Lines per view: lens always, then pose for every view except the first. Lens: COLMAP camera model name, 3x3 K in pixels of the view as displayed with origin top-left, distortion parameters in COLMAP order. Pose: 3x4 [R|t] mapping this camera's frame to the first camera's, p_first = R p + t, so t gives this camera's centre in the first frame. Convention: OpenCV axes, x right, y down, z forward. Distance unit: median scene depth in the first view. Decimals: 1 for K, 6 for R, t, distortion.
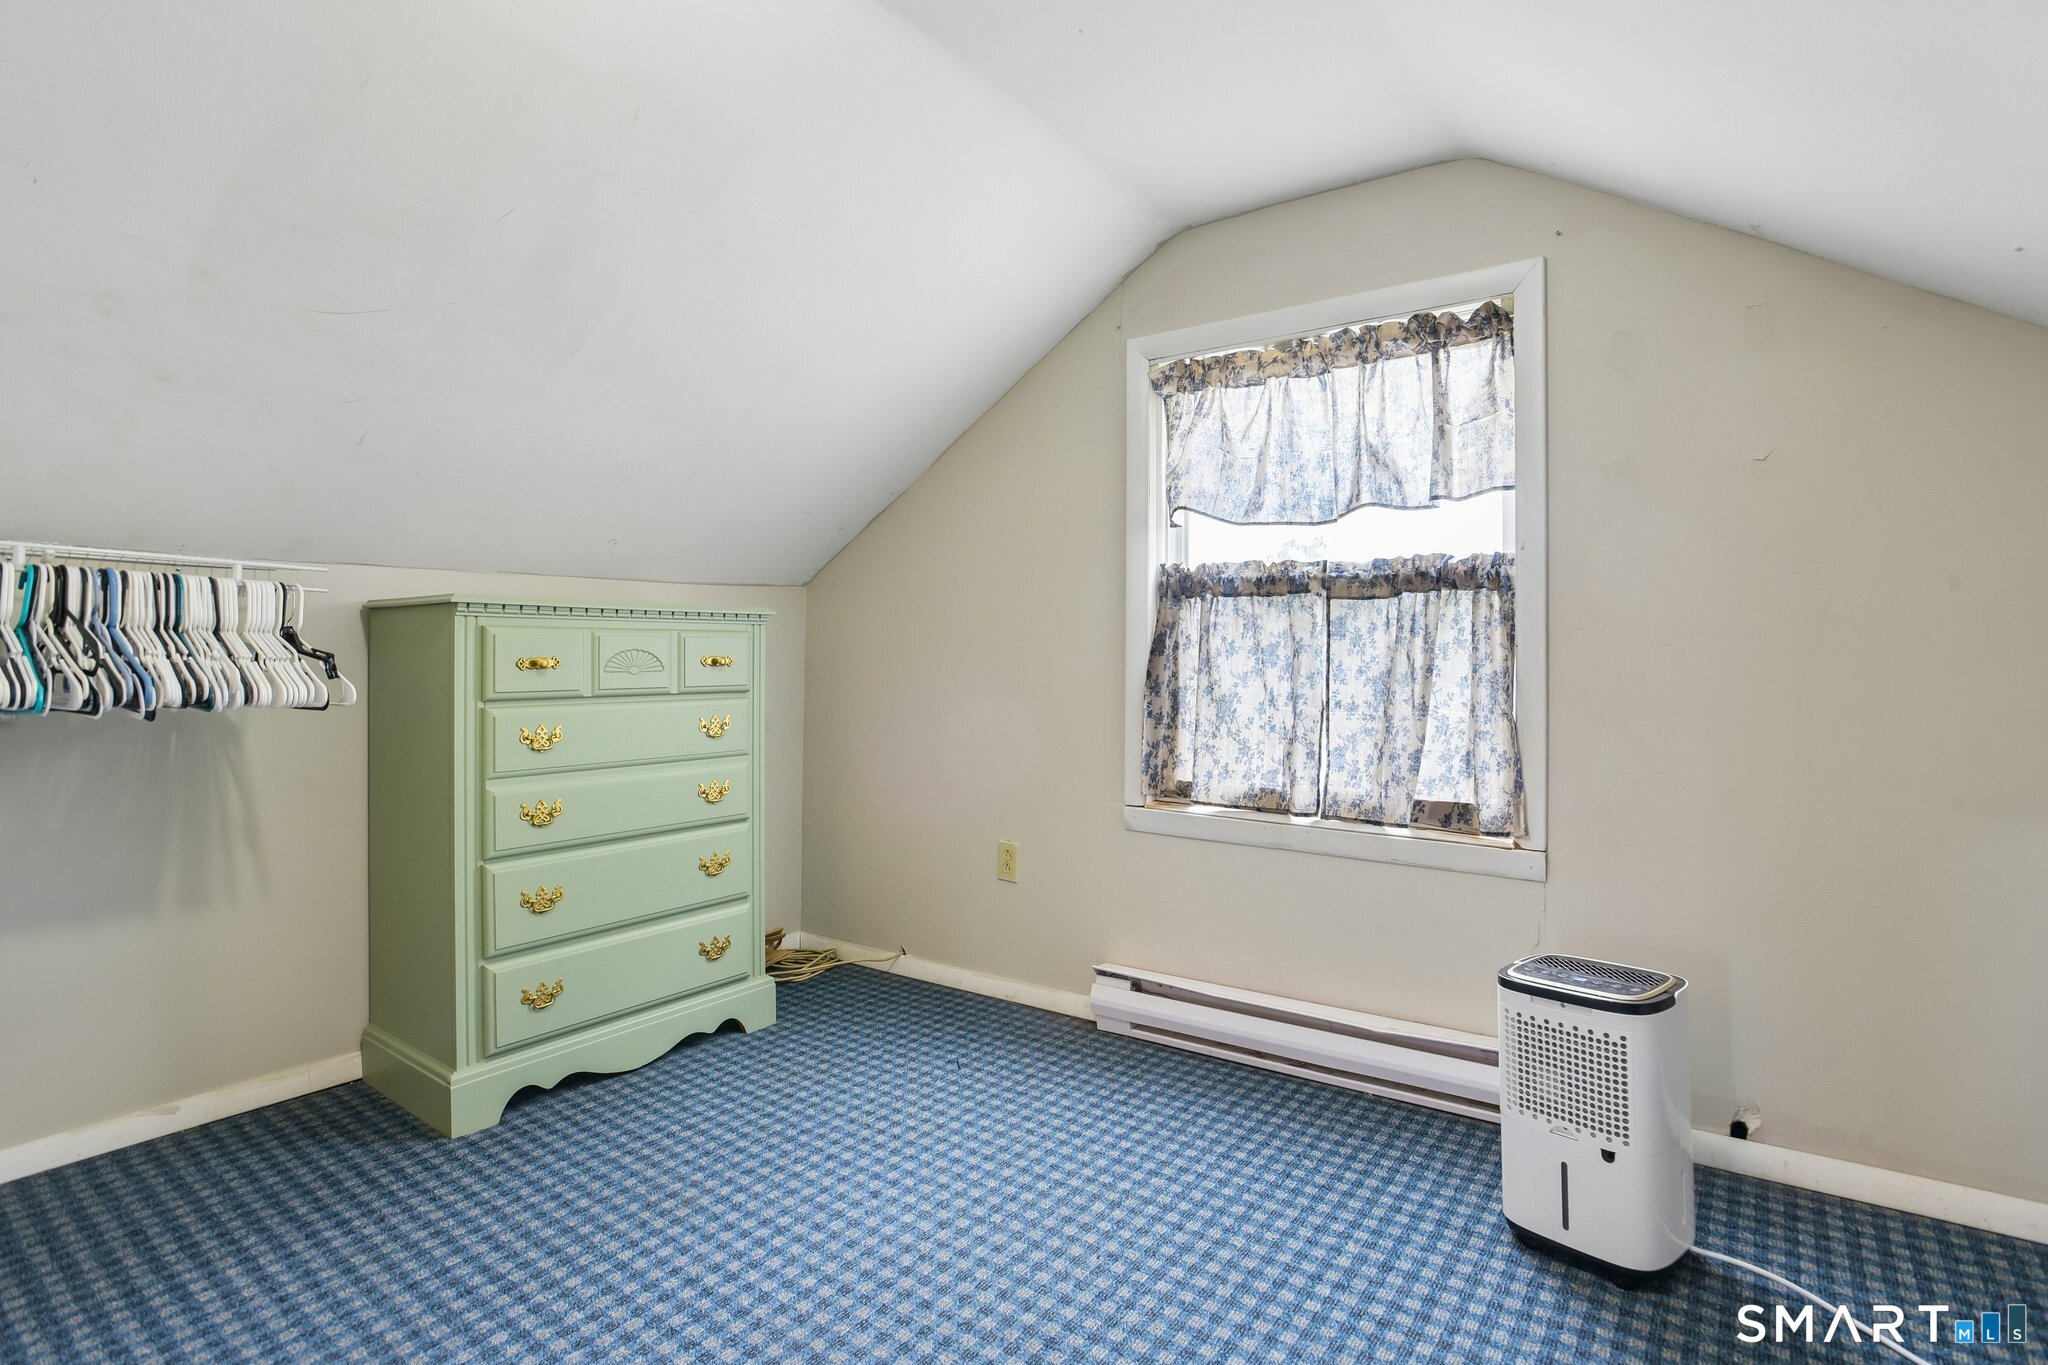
lens RADIAL K [[997.3, 0, 1021.7], [0, 997.3, 665.0], [0, 0, 1]] dist [-0.061166, 0.020375]
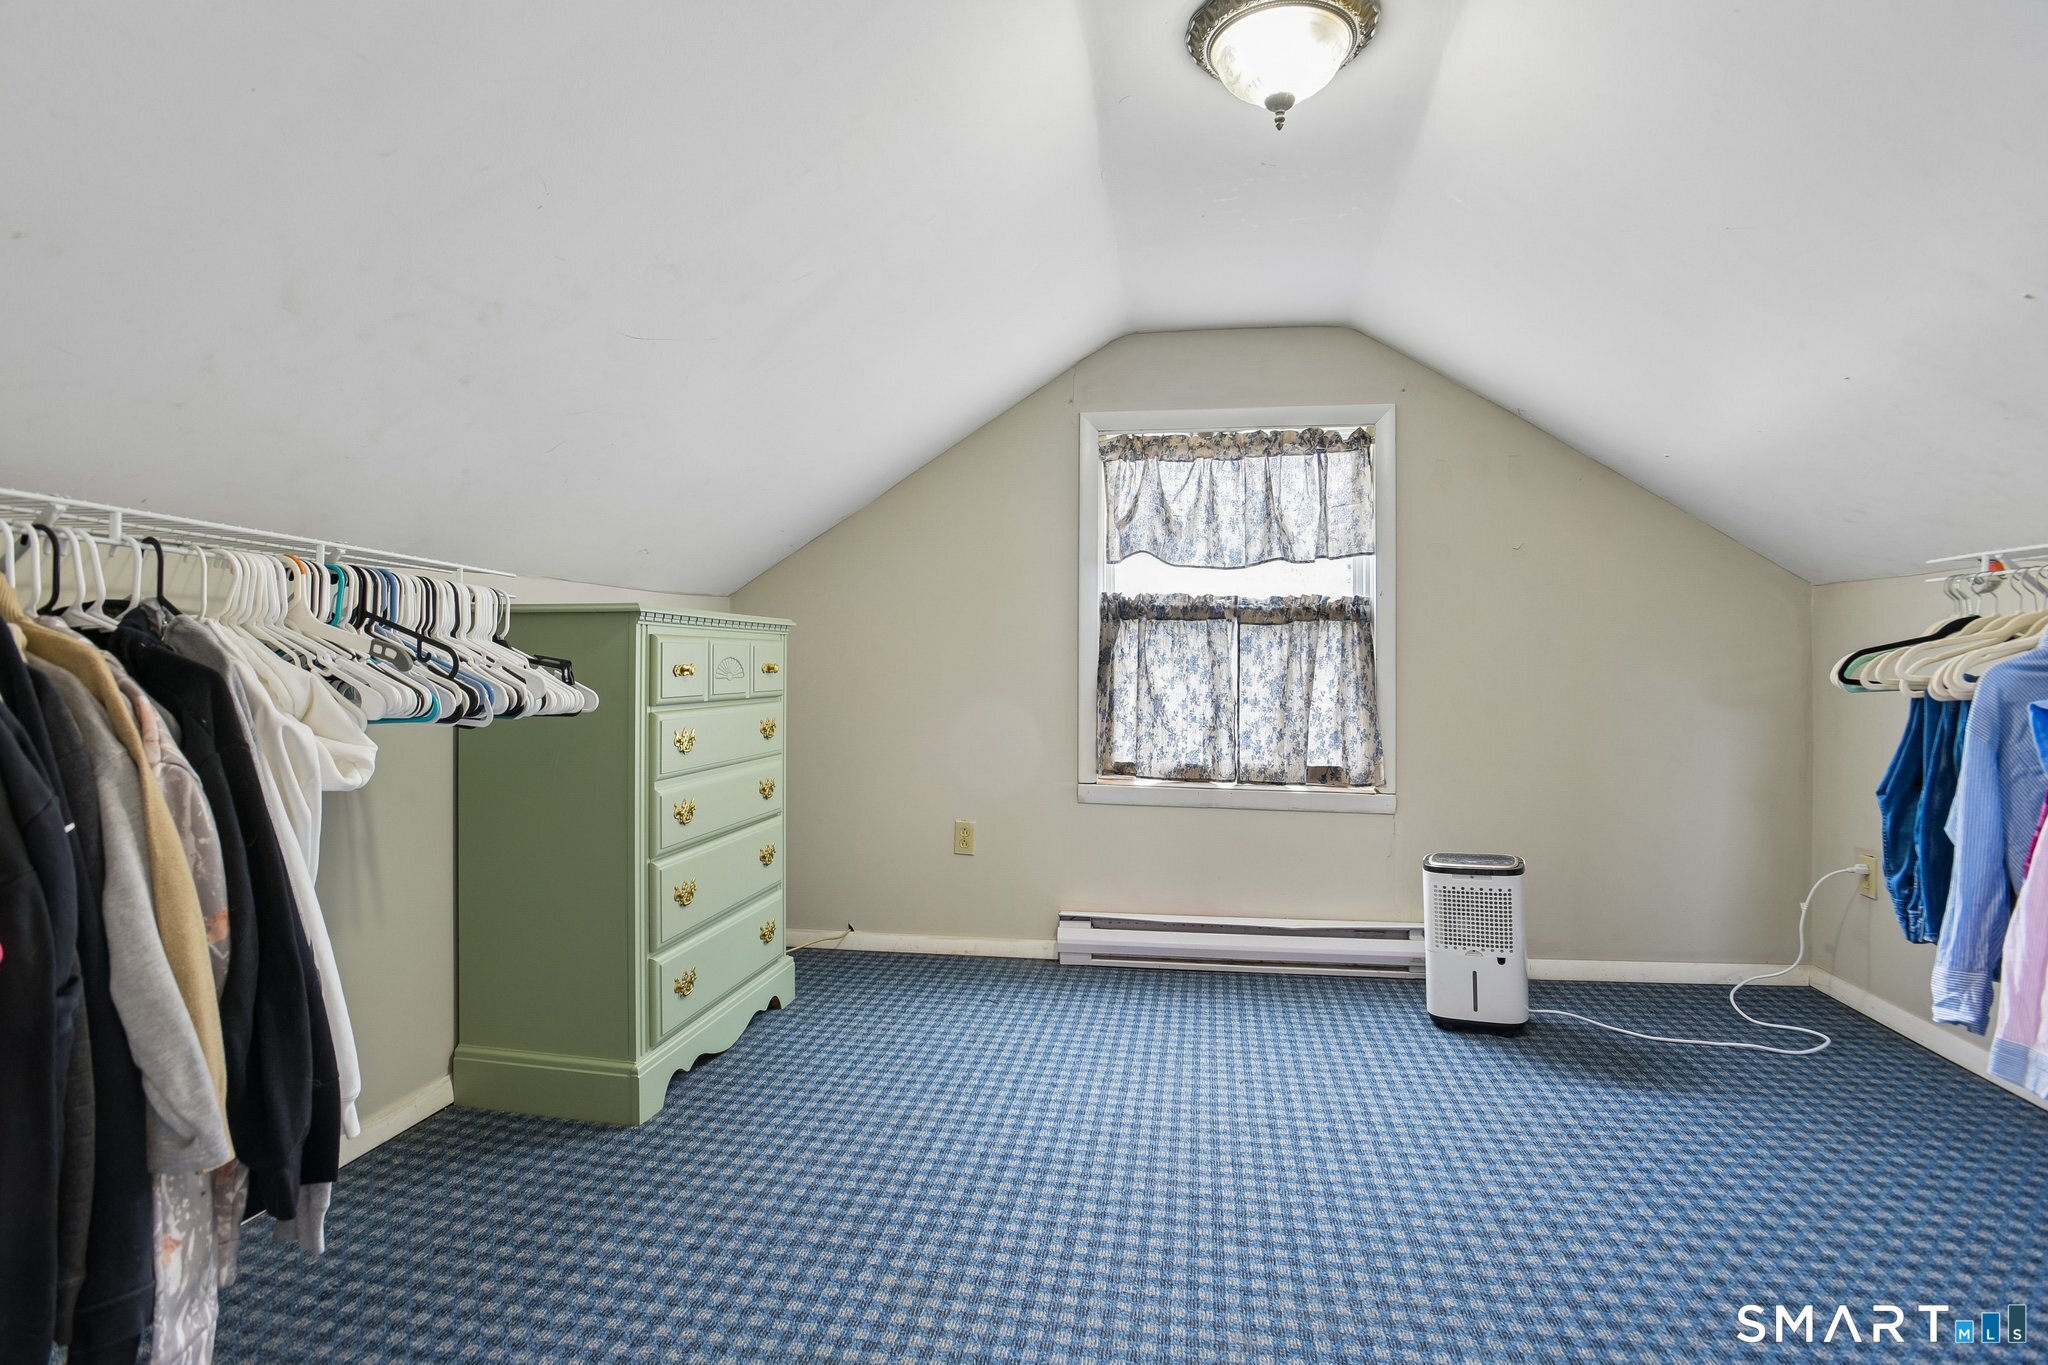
lens RADIAL K [[997.3, 0, 1019.3], [0, 997.3, 677.4], [0, 0, 1]] dist [-0.061166, 0.020375]
pose [[0.895696, -0.001542, 0.444665, -0.600798], [-0.001081, 0.999983, 0.005646, 0.000095], [-0.444666, -0.005538, 0.895679, -0.106596]]
